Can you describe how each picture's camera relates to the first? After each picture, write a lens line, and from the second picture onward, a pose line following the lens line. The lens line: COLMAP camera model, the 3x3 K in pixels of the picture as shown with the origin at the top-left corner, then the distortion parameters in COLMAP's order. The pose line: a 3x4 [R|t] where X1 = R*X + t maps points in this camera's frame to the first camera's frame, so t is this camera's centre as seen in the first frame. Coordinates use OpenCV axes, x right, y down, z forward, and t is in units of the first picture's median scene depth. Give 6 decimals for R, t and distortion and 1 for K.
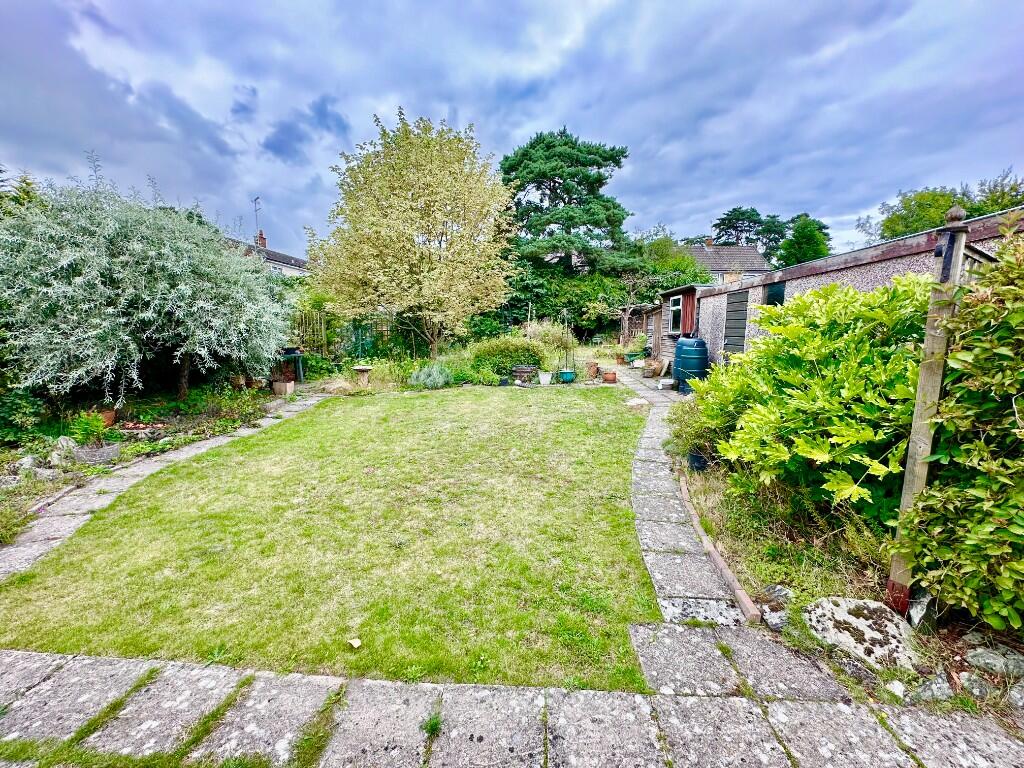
lens RADIAL K [[405.9, 0, 519.7], [0, 405.9, 387.2], [0, 0, 1]] dist [-0.000362, 0.000178]
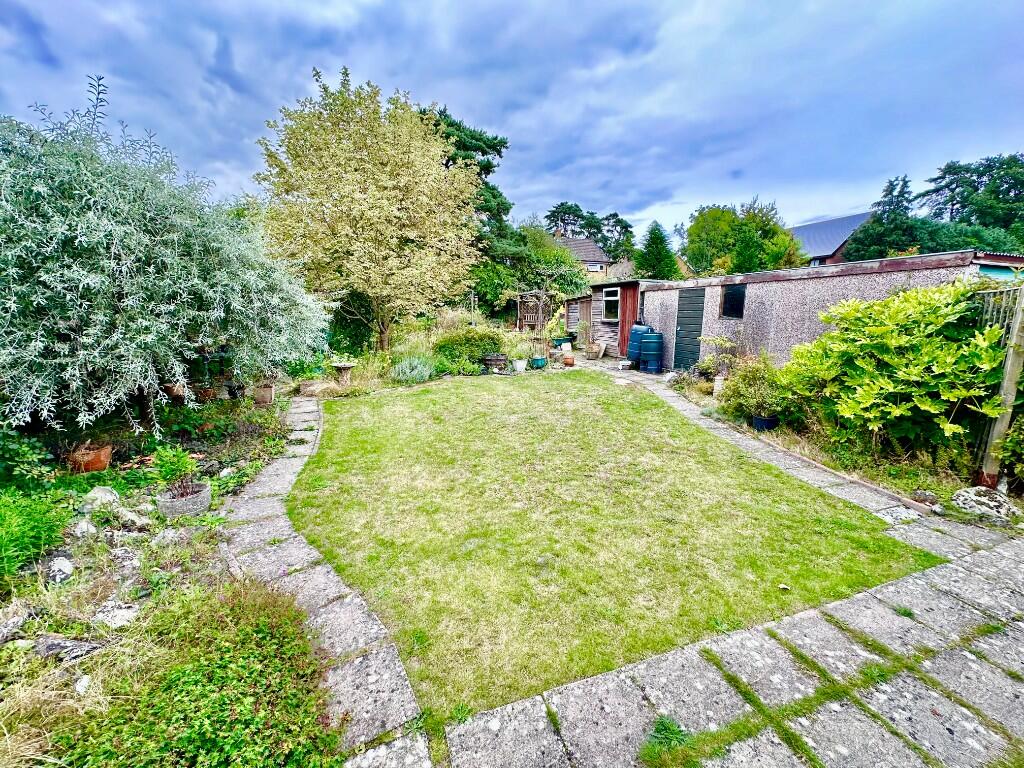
lens RADIAL K [[405.9, 0, 507.2], [0, 405.9, 386.7], [0, 0, 1]] dist [-0.000362, 0.000178]
pose [[0.922047, -0.074870, 0.379767, -0.168868], [0.057894, 0.996754, 0.055944, -0.012494], [-0.382723, -0.029597, 0.923389, 0.017579]]
